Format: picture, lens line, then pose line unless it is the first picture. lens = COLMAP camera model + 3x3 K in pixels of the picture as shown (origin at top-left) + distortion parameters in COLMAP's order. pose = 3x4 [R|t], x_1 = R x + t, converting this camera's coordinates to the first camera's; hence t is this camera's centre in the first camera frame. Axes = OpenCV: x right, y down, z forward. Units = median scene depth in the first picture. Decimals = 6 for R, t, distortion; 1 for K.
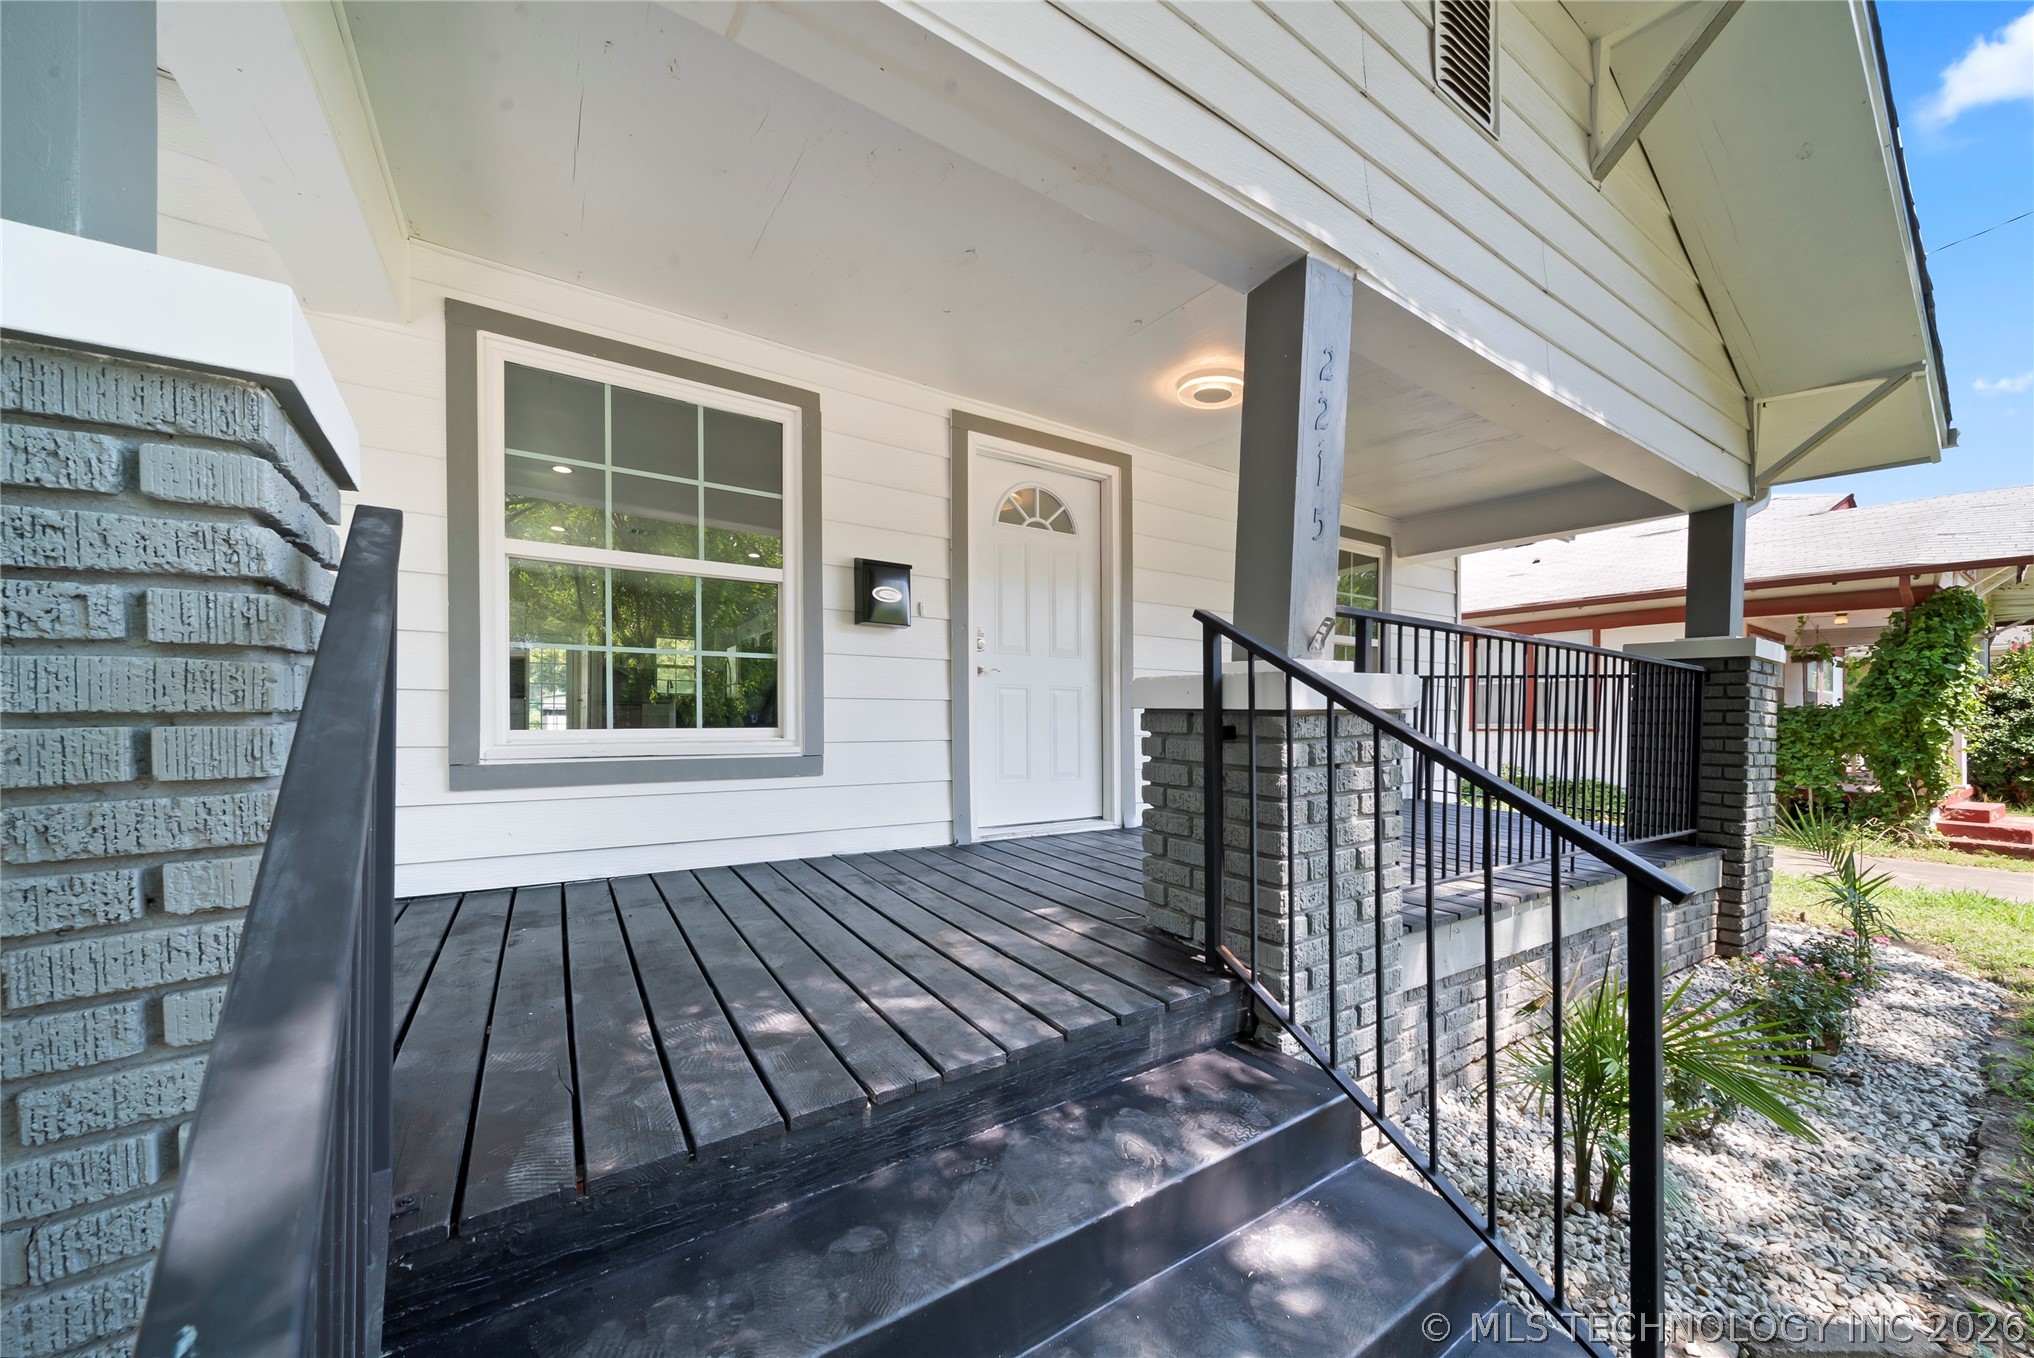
lens RADIAL K [[729.1, 0, 1045.1], [0, 729.1, 722.8], [0, 0, 1]] dist [0.000101, -0.000997]
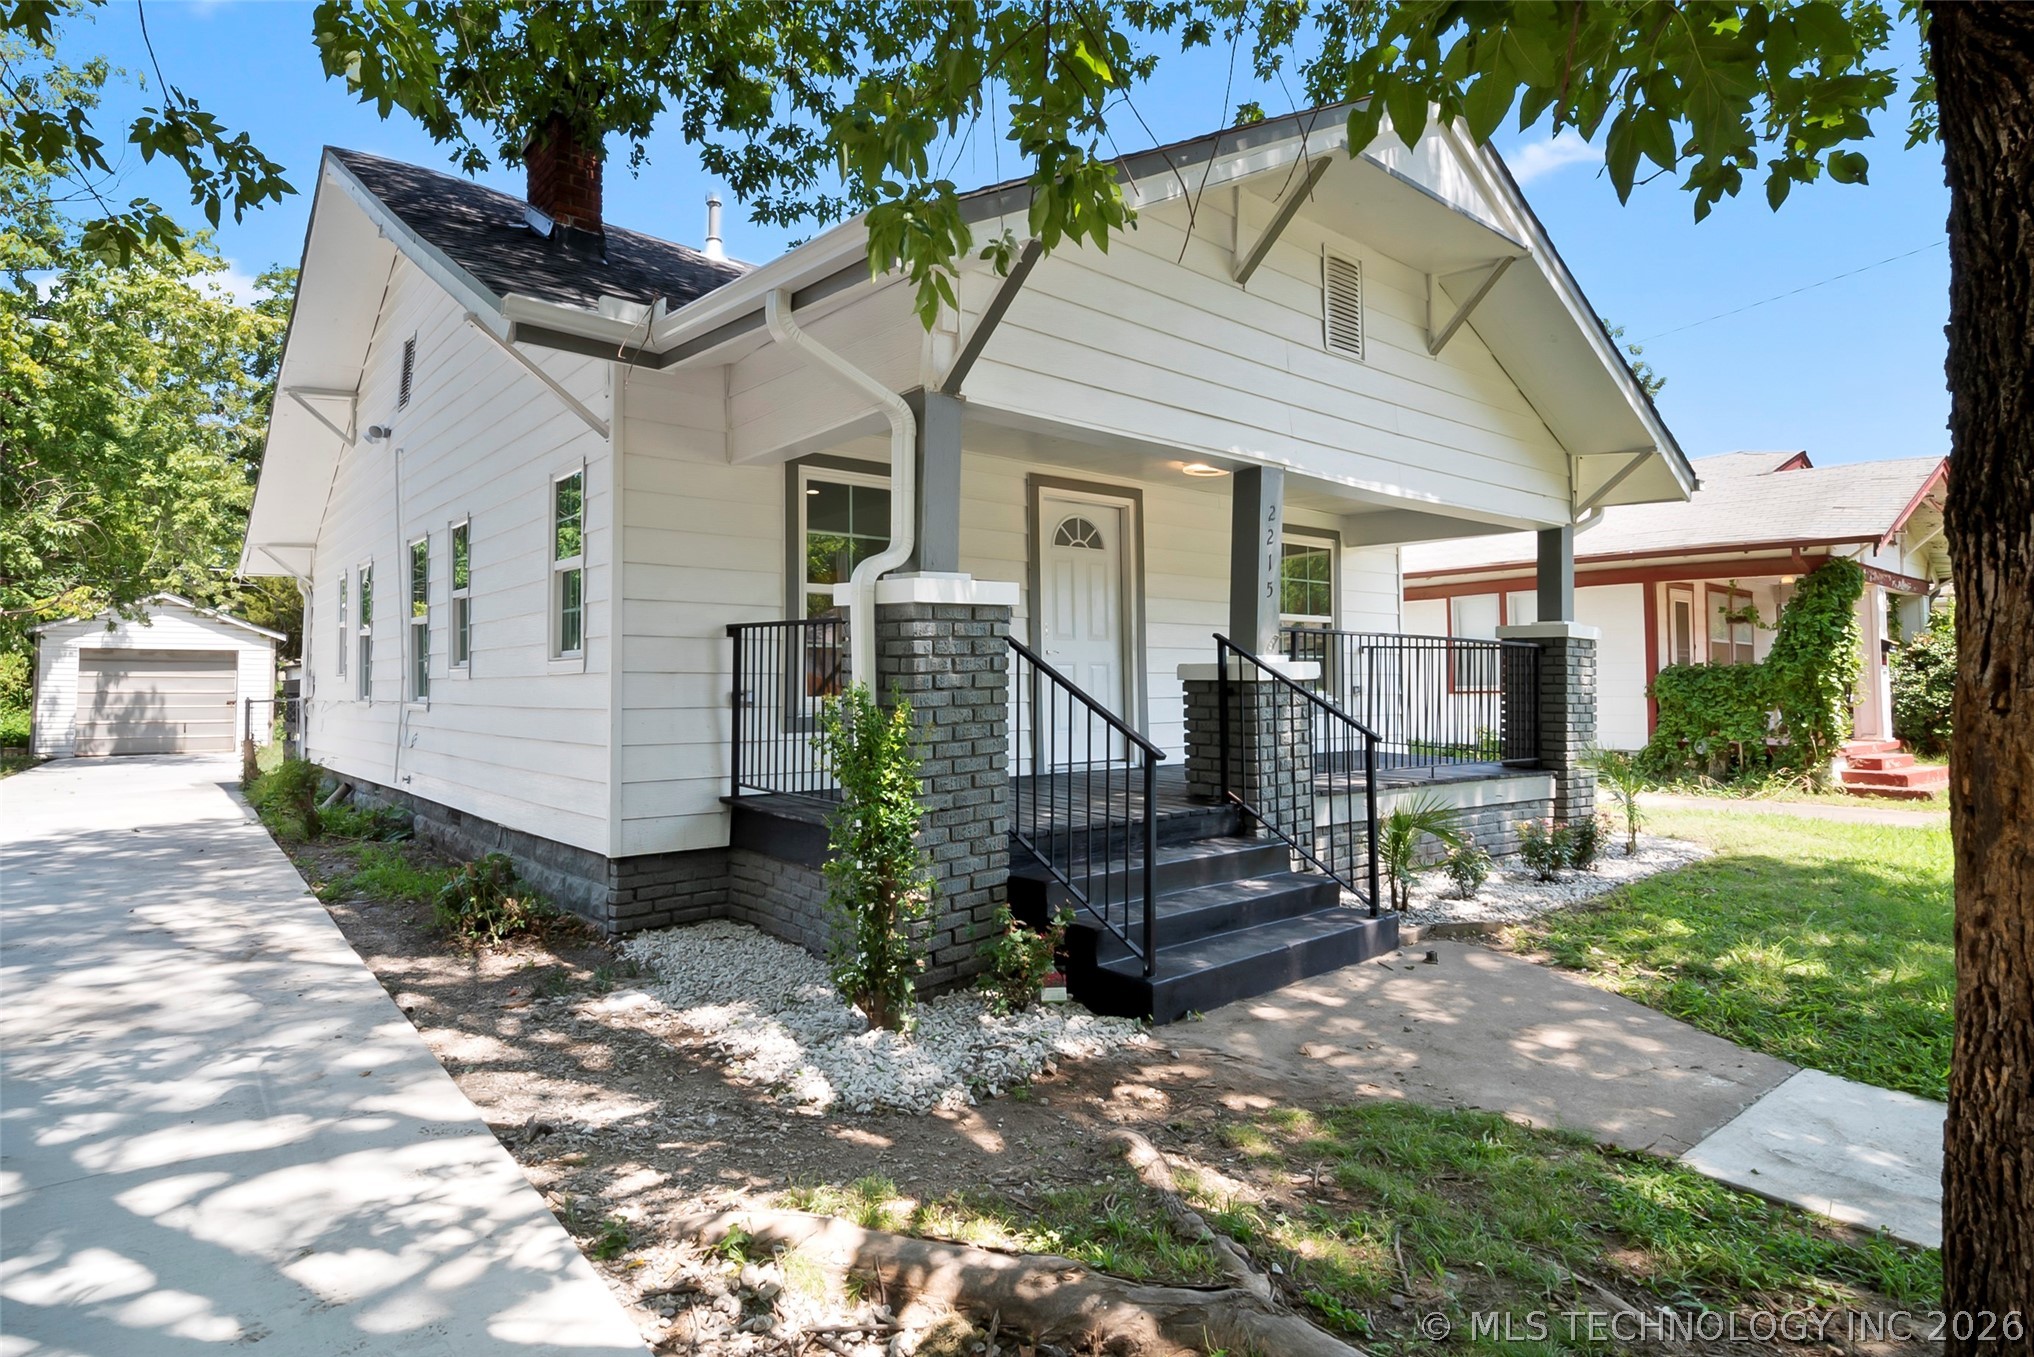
lens RADIAL K [[1128.8, 0, 1051.9], [0, 1128.8, 667.0], [0, 0, 1]] dist [0.006746, 0.000351]
pose [[0.990783, -0.011614, 0.134961, -0.339202], [0.014779, 0.999638, -0.022472, 0.004099], [-0.134652, 0.024259, 0.990596, -1.052540]]
